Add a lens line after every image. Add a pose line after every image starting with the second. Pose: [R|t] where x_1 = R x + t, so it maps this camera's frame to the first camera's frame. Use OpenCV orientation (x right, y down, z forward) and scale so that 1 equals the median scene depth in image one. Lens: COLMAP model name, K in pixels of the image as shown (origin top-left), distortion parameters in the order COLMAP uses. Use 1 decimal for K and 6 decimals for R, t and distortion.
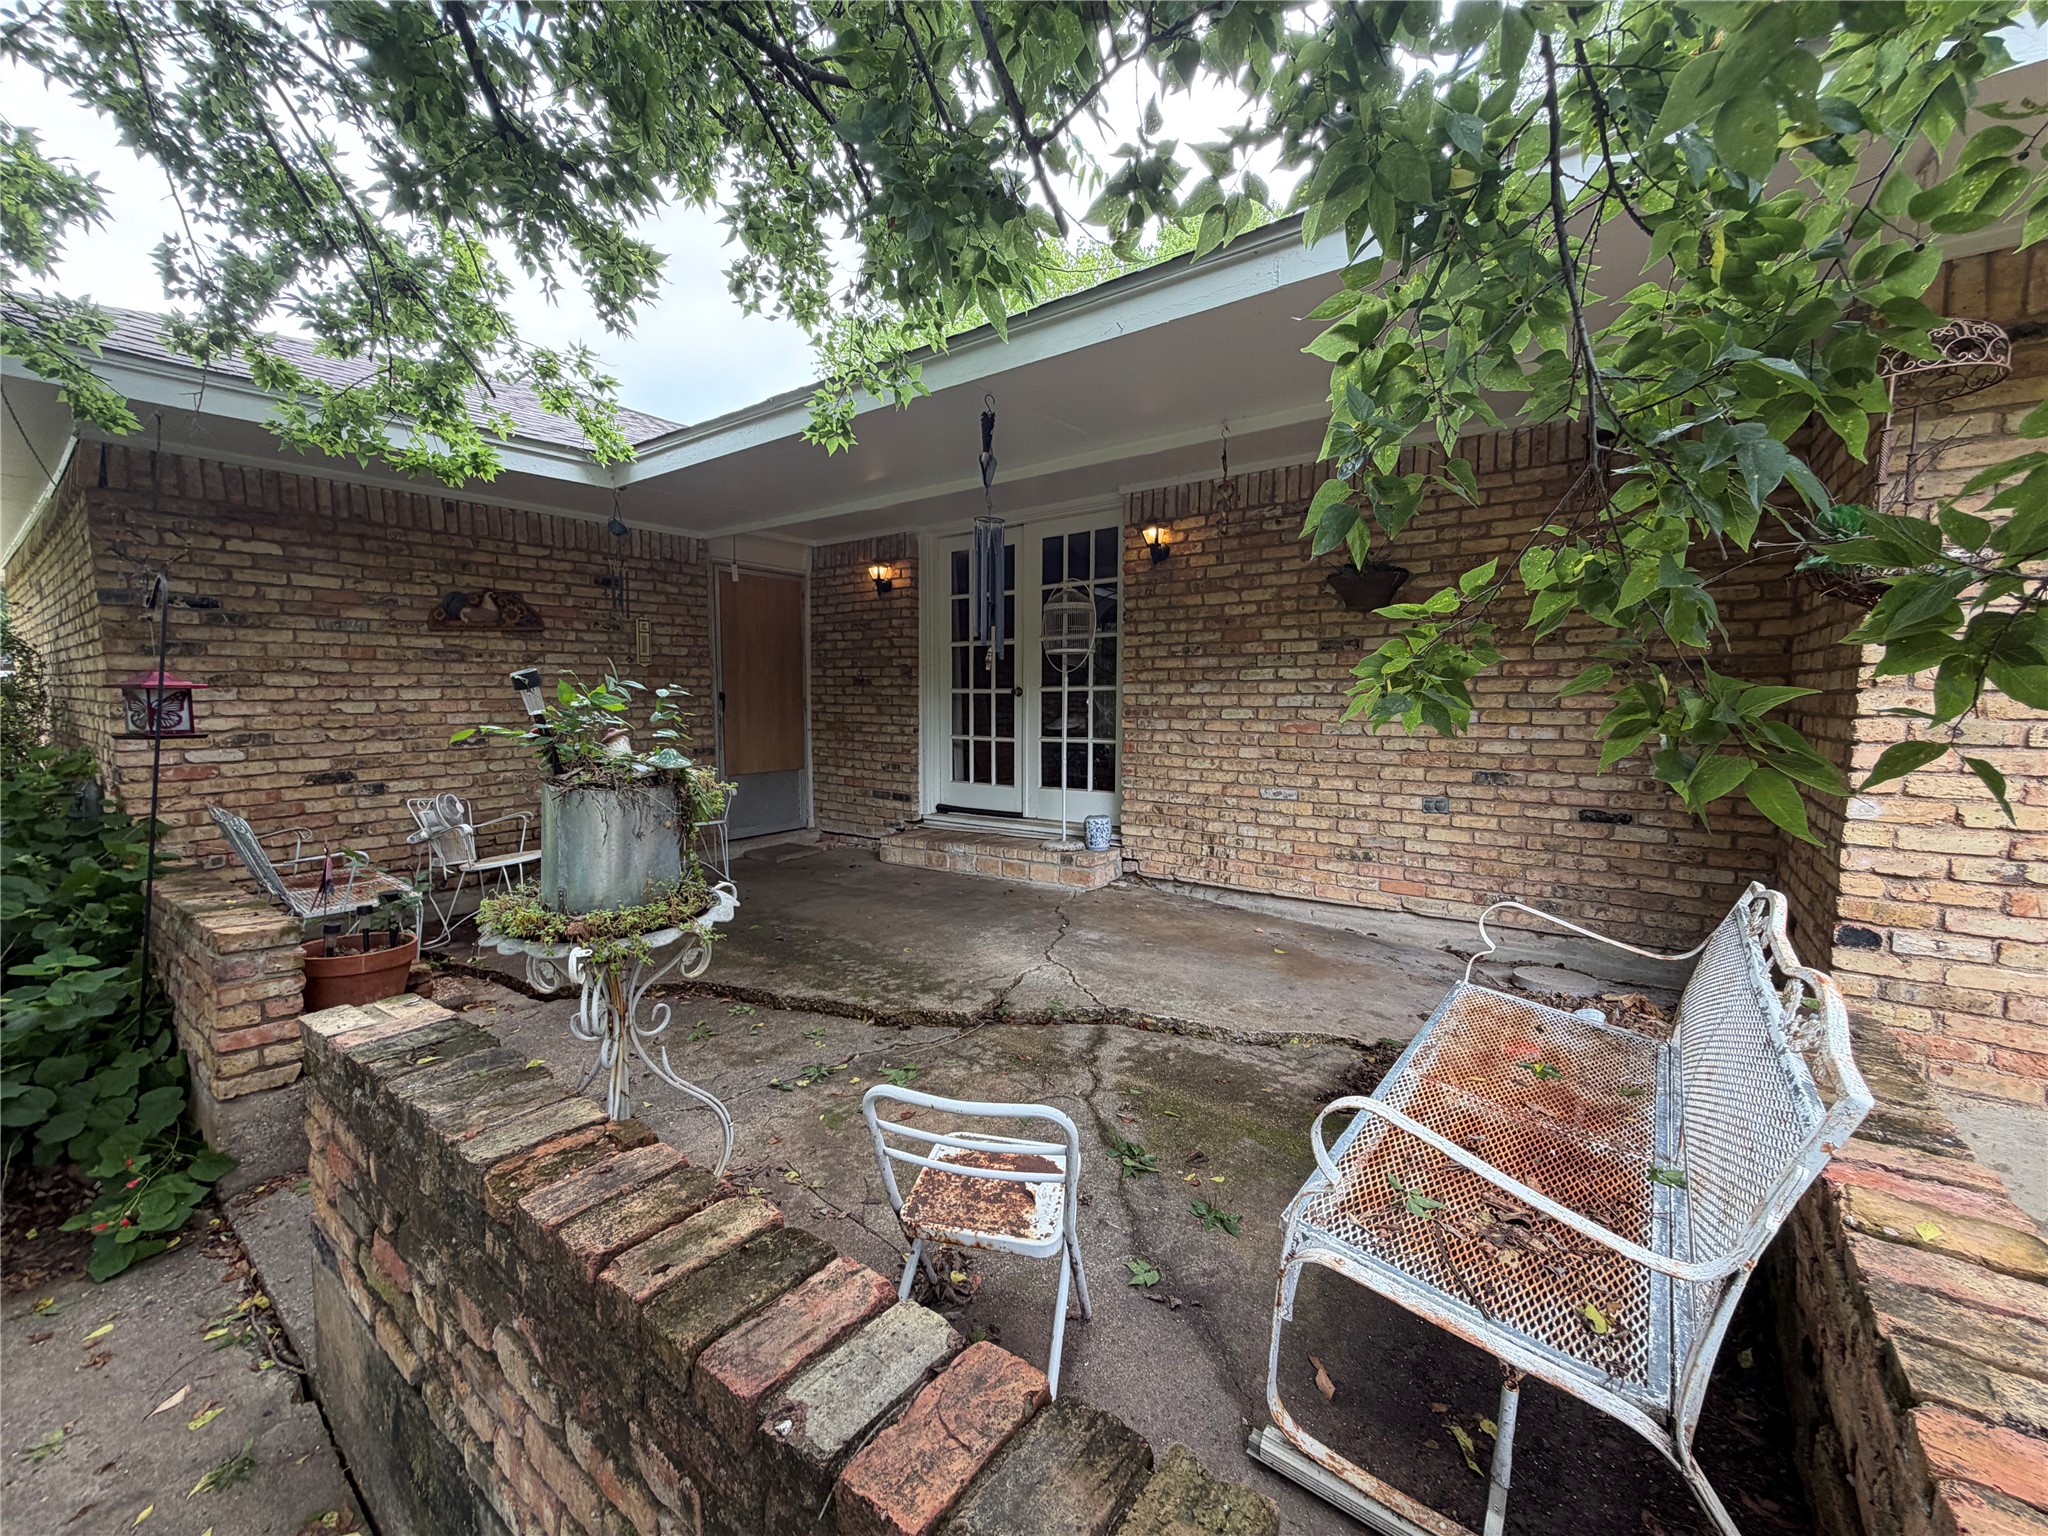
lens RADIAL K [[814.3, 0, 1024.8], [0, 814.3, 767.0], [0, 0, 1]] dist [0.001511, -0.000065]
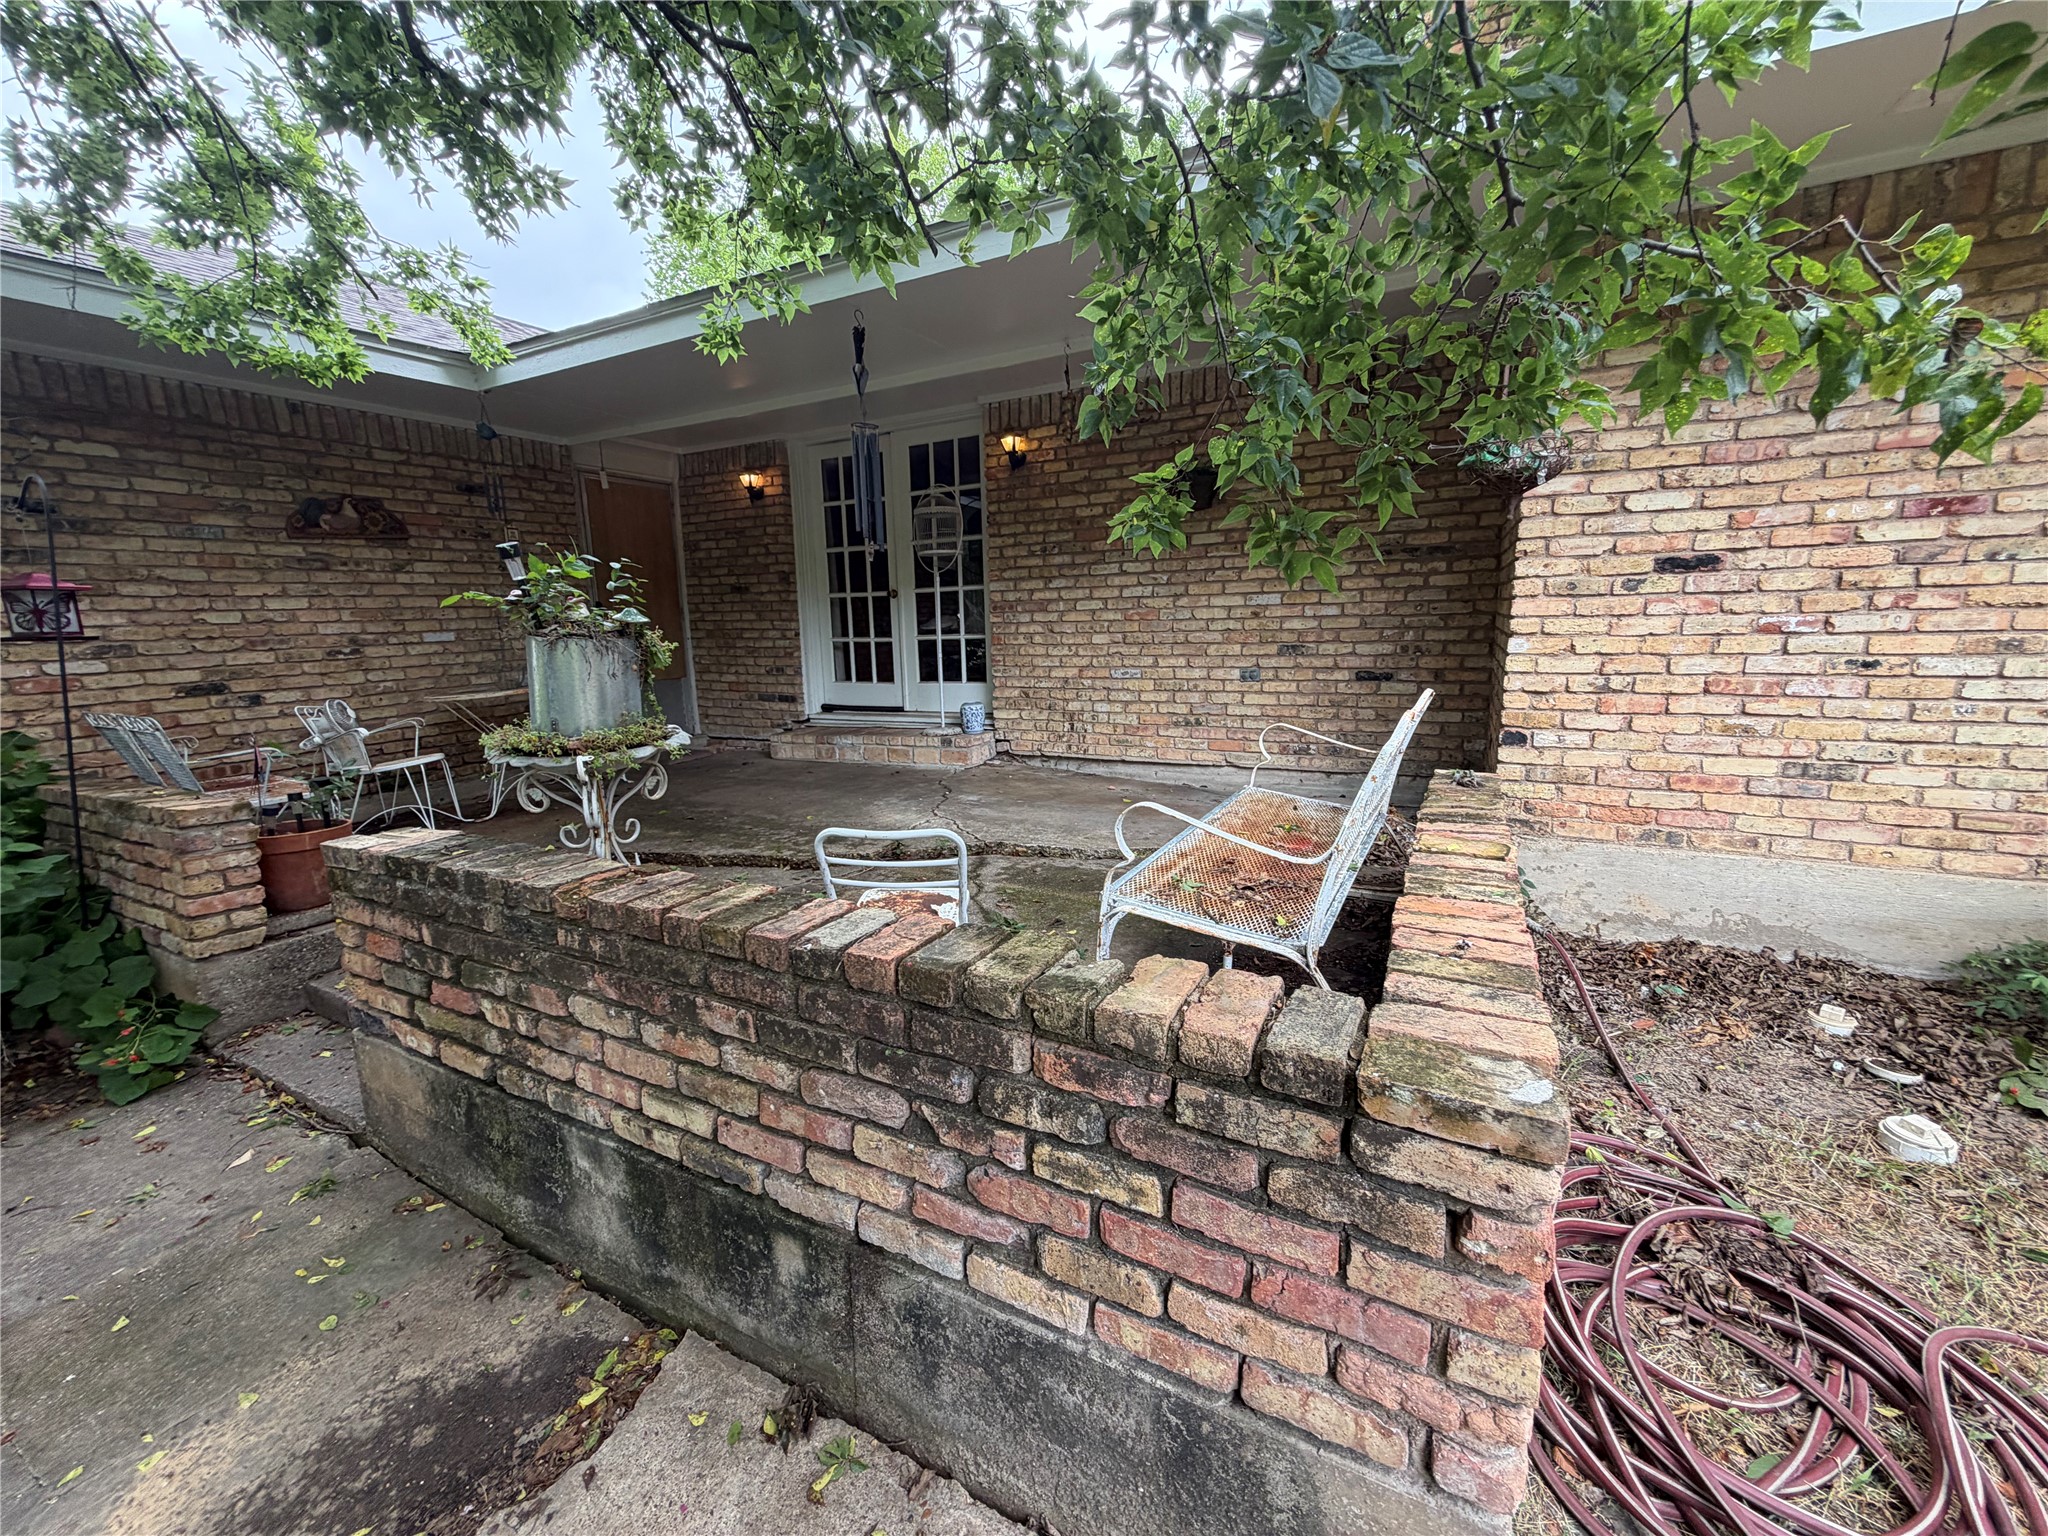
lens RADIAL K [[814.3, 0, 1024.2], [0, 814.3, 770.6], [0, 0, 1]] dist [0.001511, -0.000065]
pose [[0.987427, -0.053684, 0.148678, -0.021276], [0.038681, 0.994030, 0.102022, 0.077682], [-0.153267, -0.094988, 0.983609, -0.227534]]
